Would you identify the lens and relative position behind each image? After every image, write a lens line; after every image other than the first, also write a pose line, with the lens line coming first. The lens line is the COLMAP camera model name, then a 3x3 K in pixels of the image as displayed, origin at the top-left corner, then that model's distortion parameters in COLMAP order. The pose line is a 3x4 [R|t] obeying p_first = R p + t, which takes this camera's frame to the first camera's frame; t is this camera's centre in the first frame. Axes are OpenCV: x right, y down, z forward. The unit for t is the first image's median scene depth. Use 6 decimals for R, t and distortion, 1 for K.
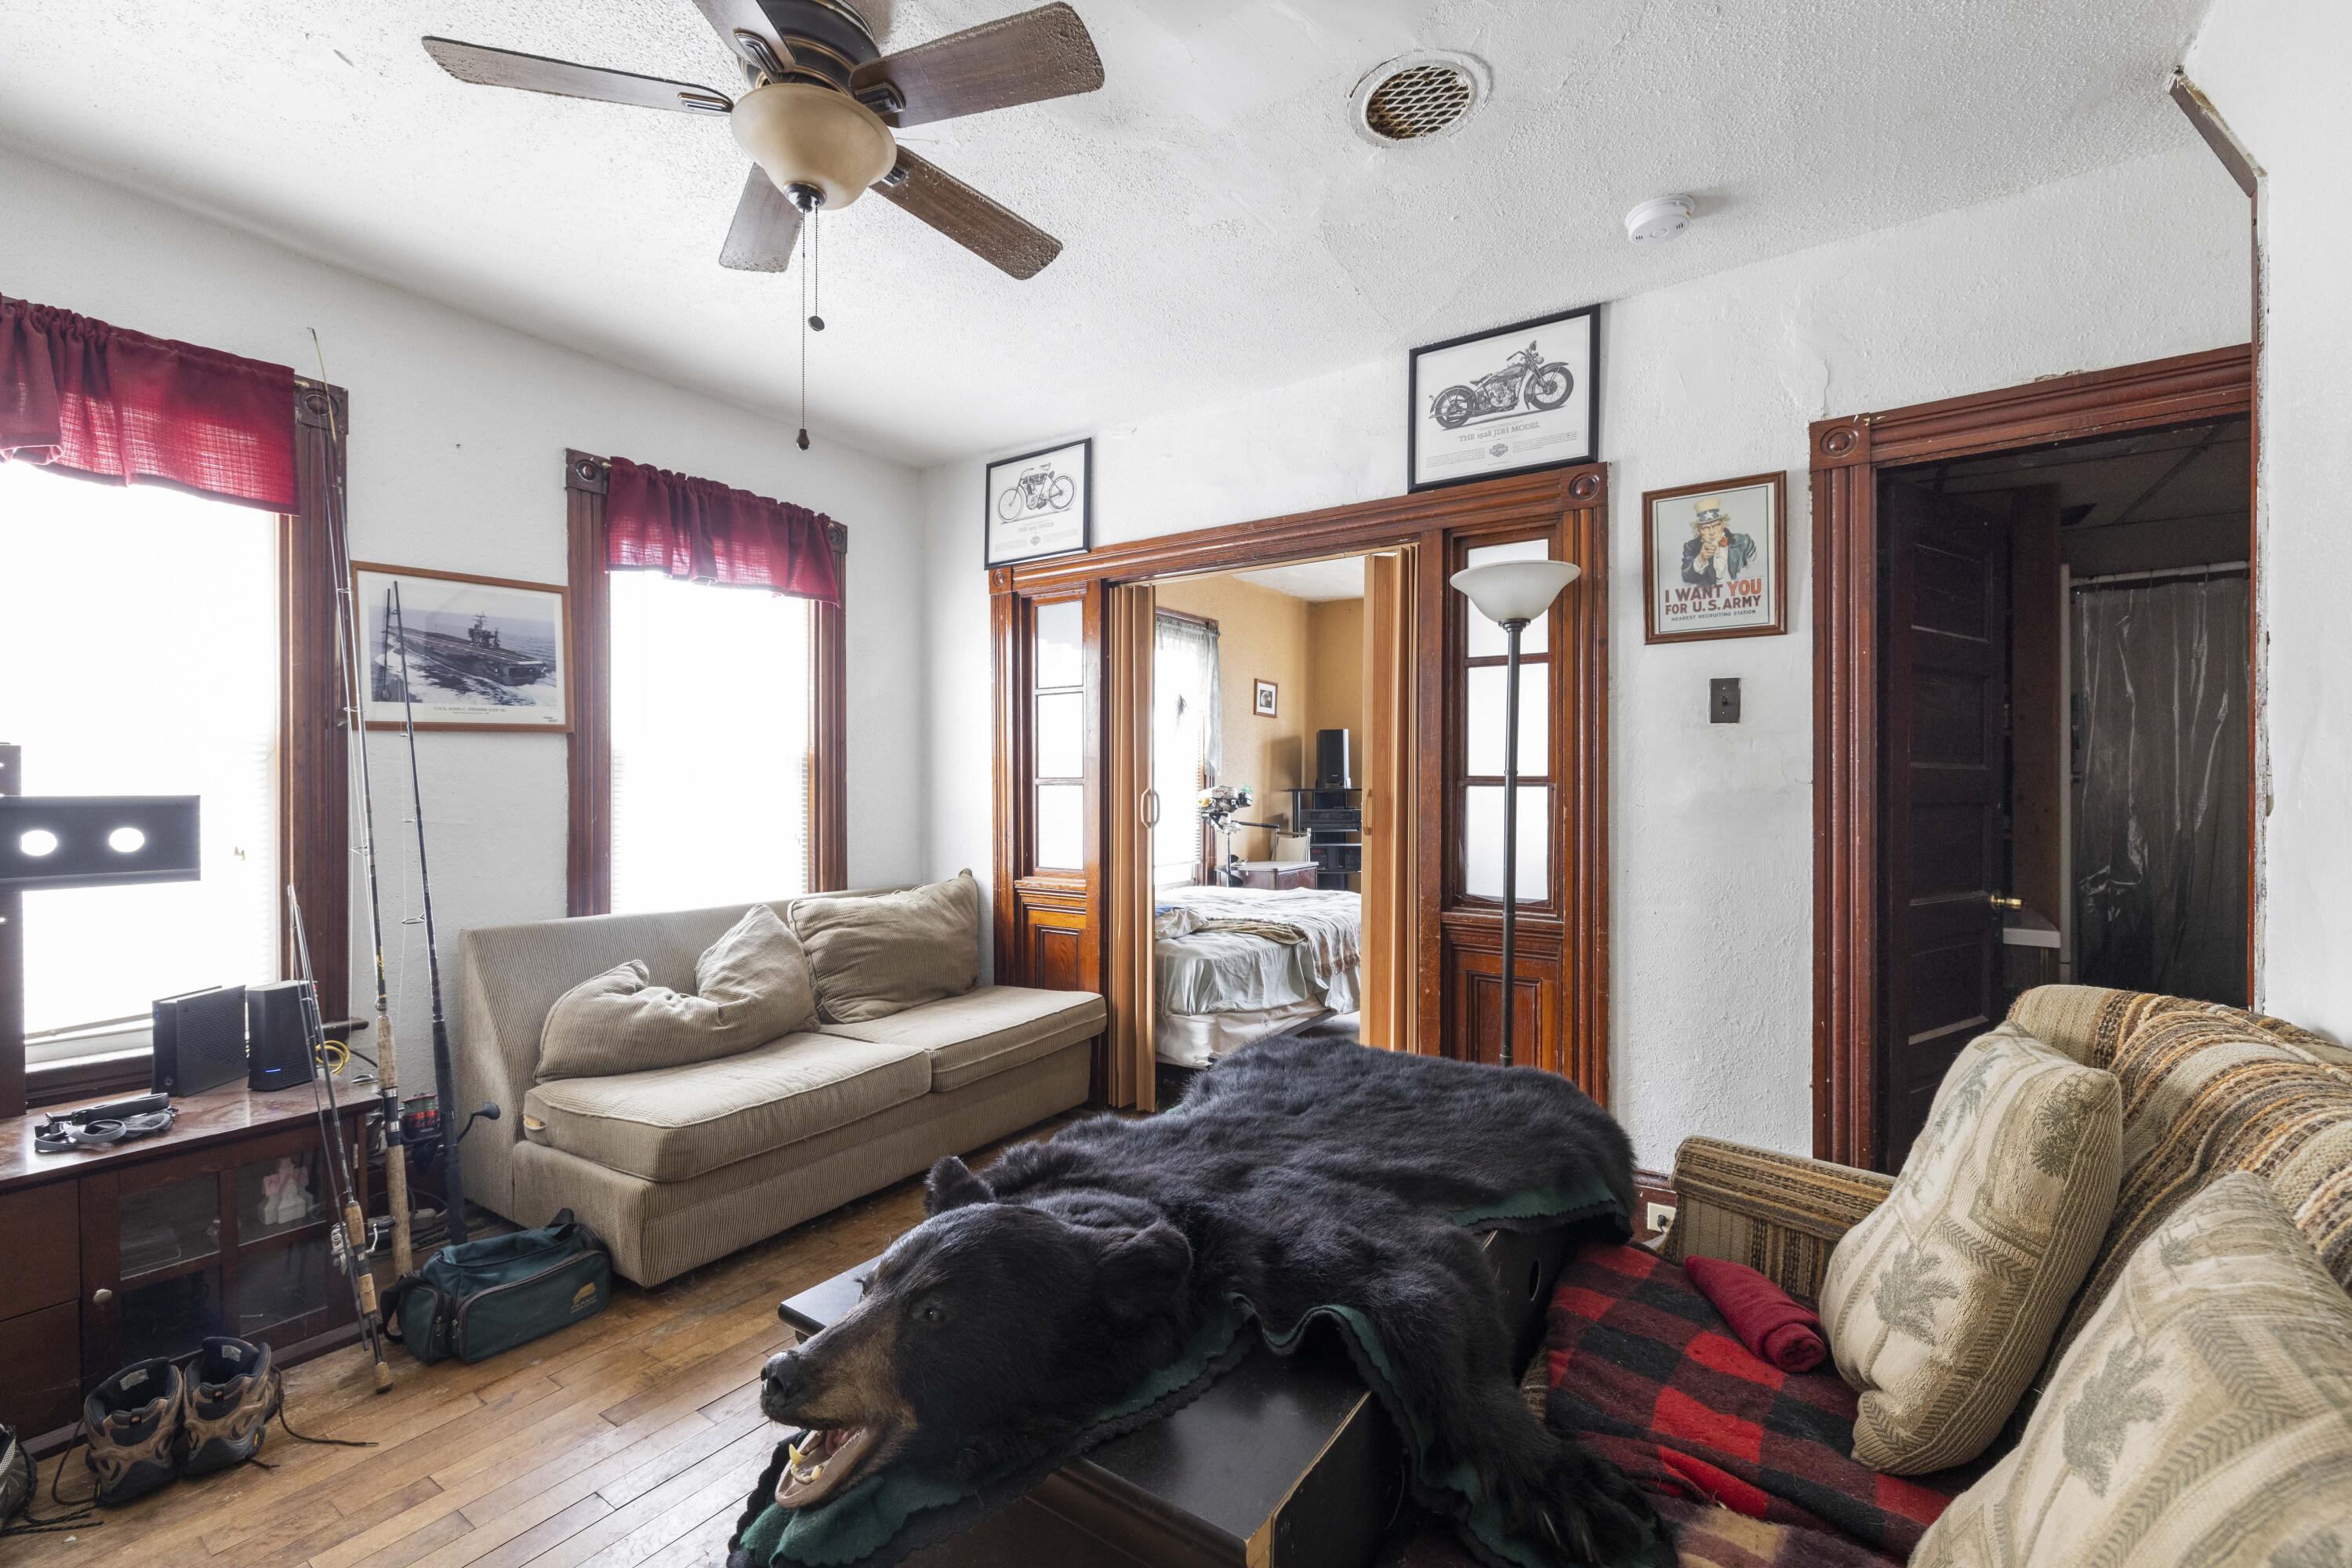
lens RADIAL K [[978.0, 0, 1187.3], [0, 978.0, 785.4], [0, 0, 1]] dist [-0.003639, 0.000500]
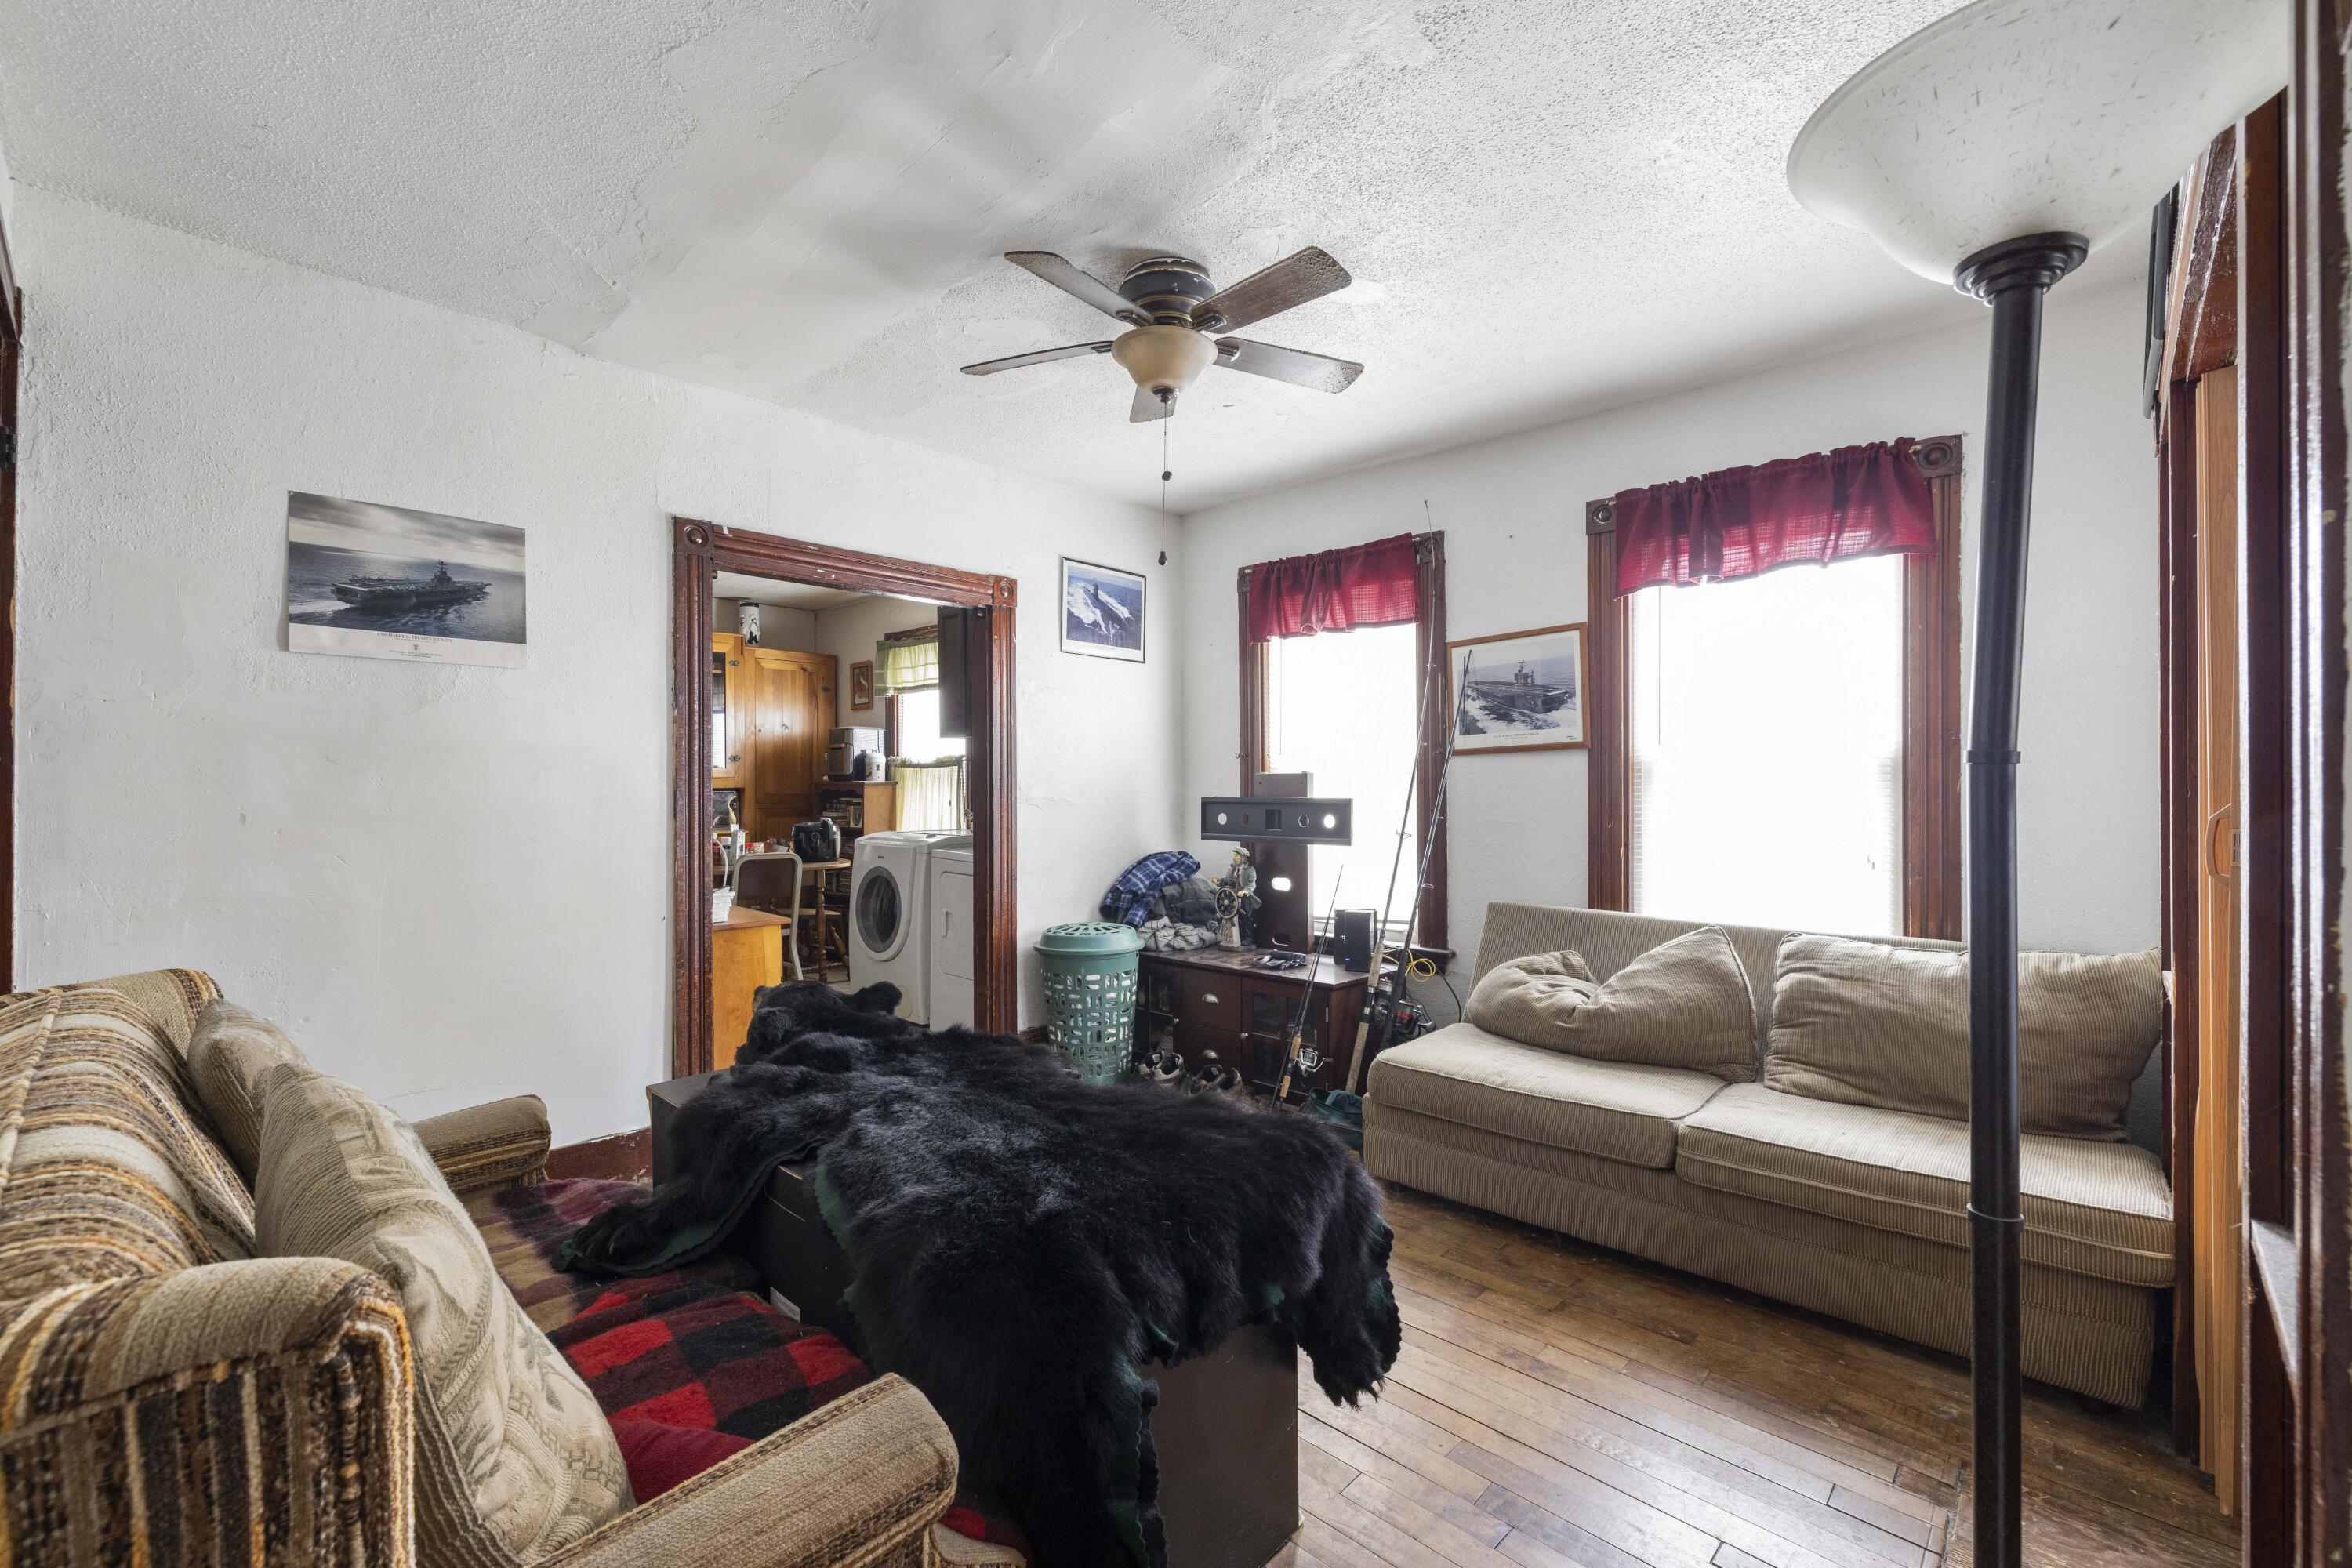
lens RADIAL K [[978.0, 0, 1149.4], [0, 978.0, 787.9], [0, 0, 1]] dist [-0.003639, 0.000500]
pose [[-0.178636, 0.000412, -0.983915, 1.020216], [-0.001311, 0.999999, 0.000657, -0.011768], [0.983914, 0.001407, -0.178636, 1.190804]]
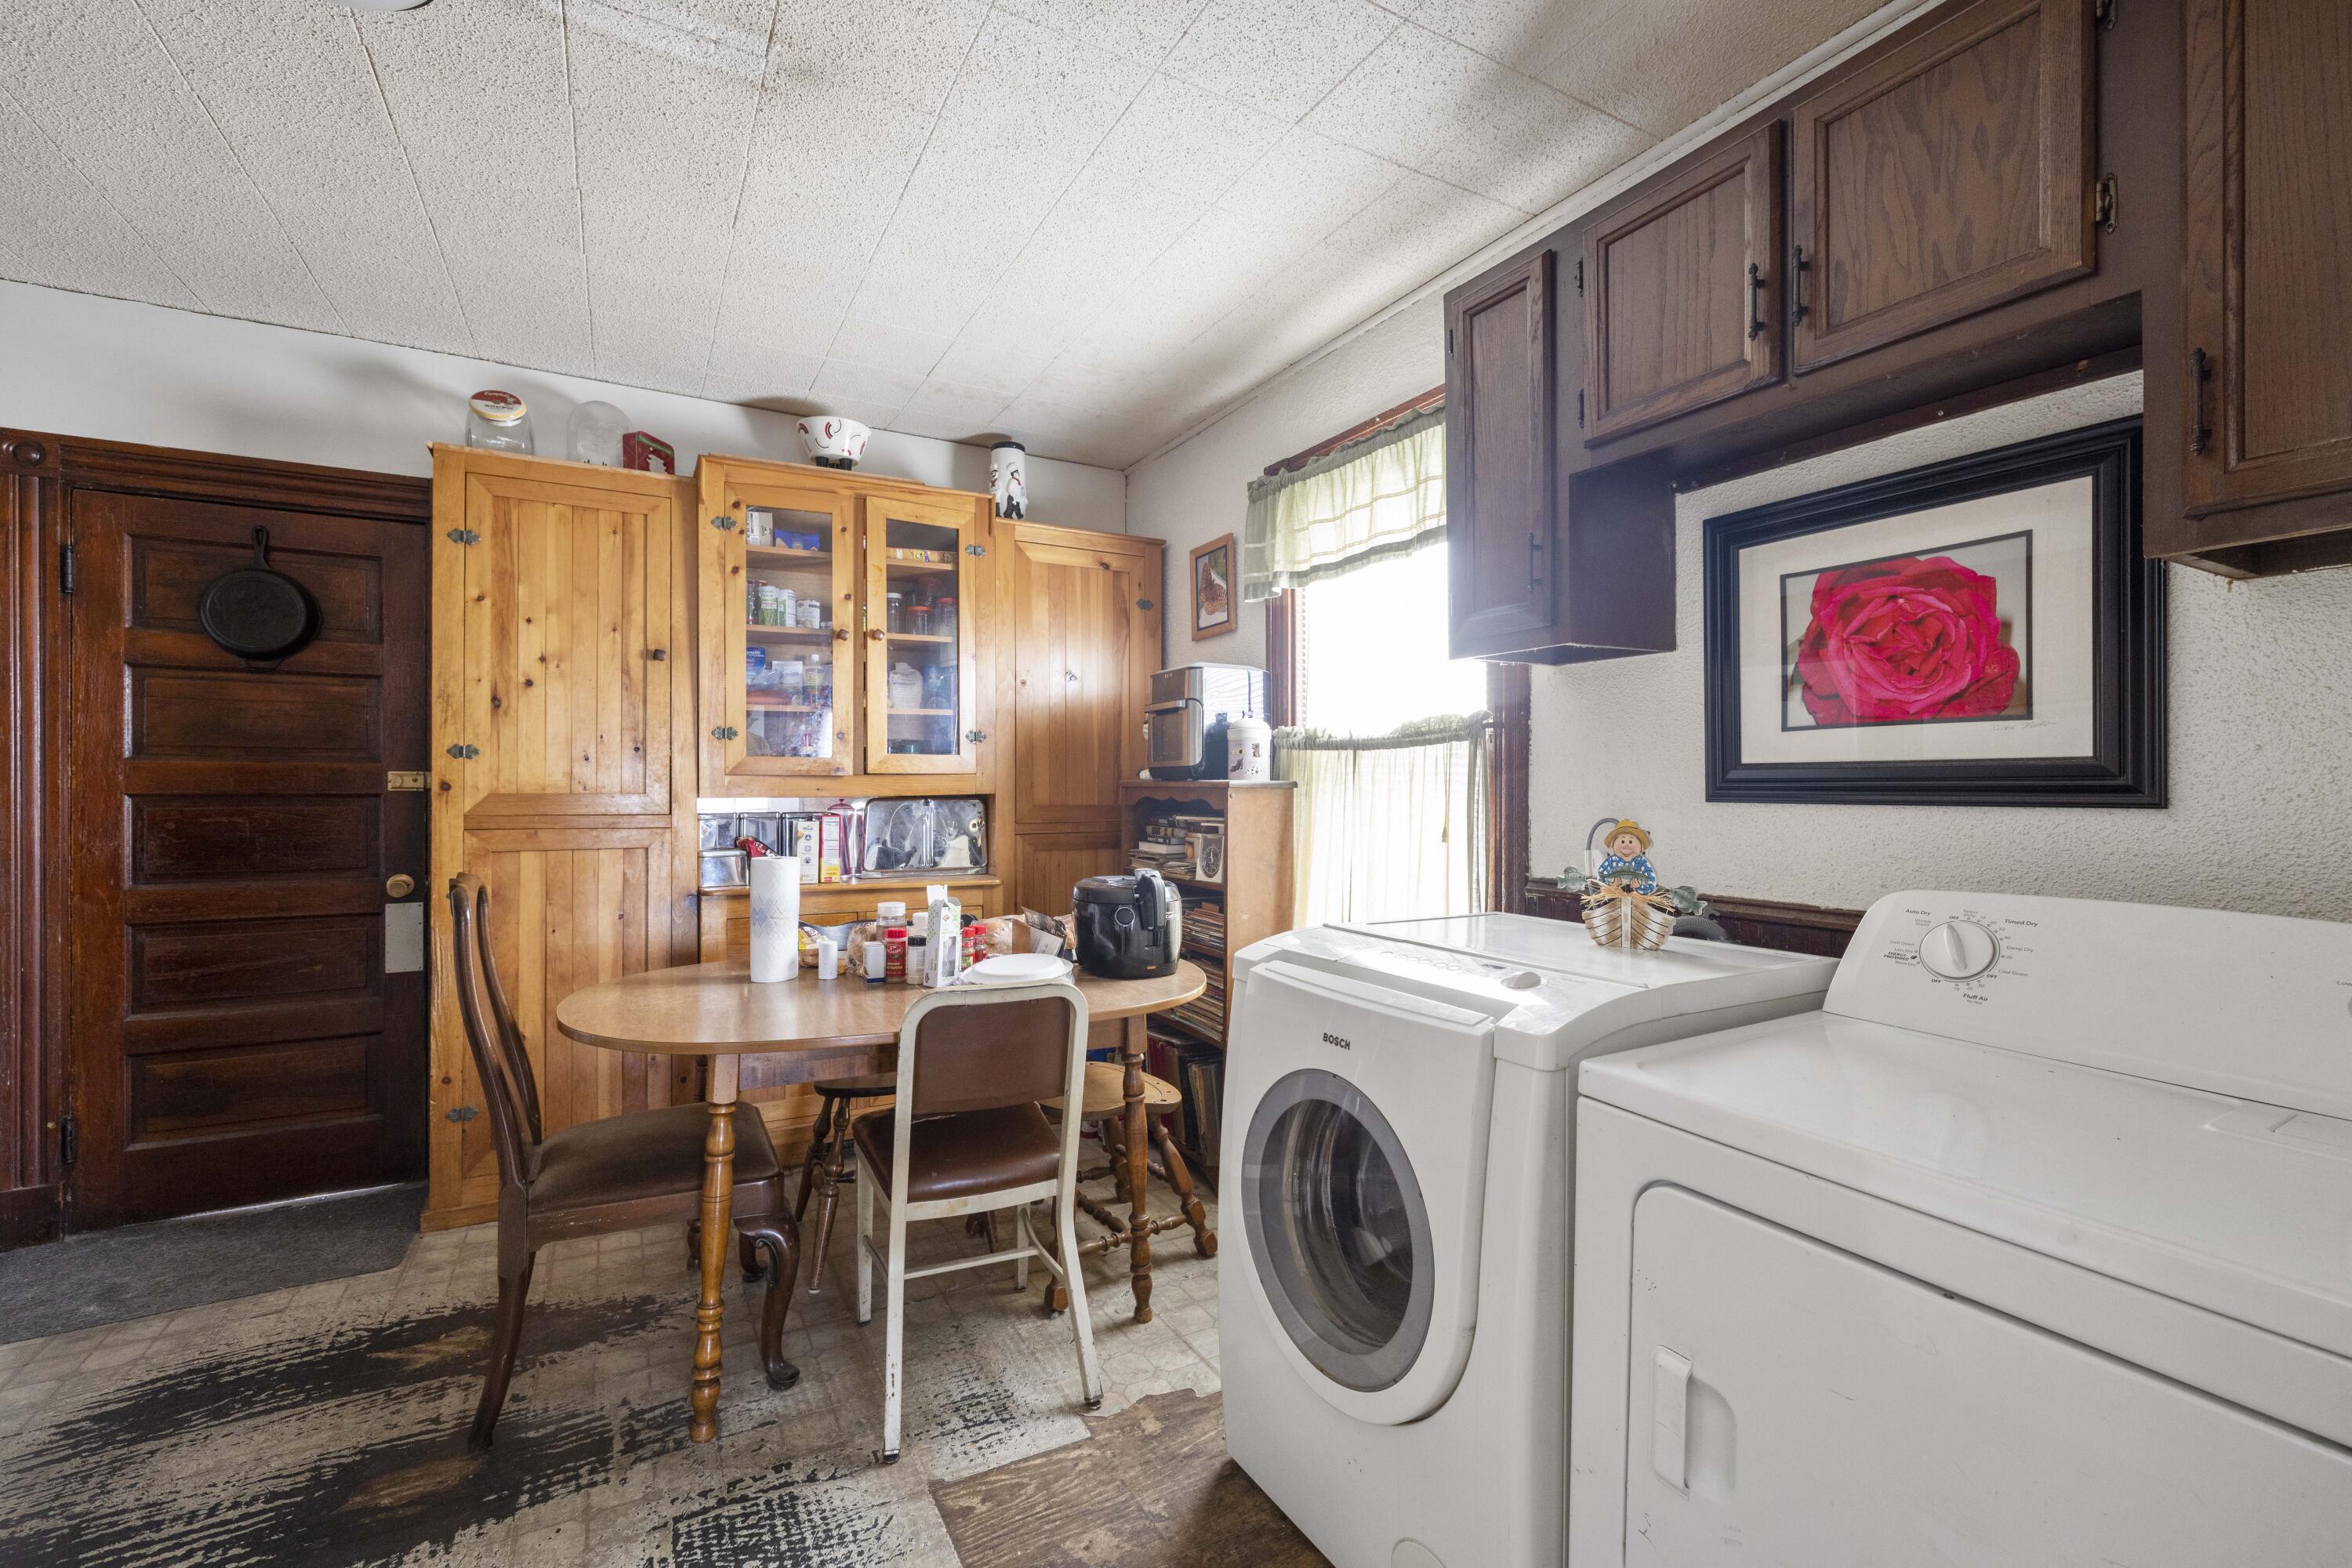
lens RADIAL K [[978.0, 0, 1163.2], [0, 978.0, 793.6], [0, 0, 1]] dist [-0.003639, 0.000500]
pose [[-0.457274, 0.003899, -0.889317, -0.849412], [-0.001731, 0.999985, 0.005274, -0.019243], [0.889324, 0.003951, -0.457260, 0.158390]]
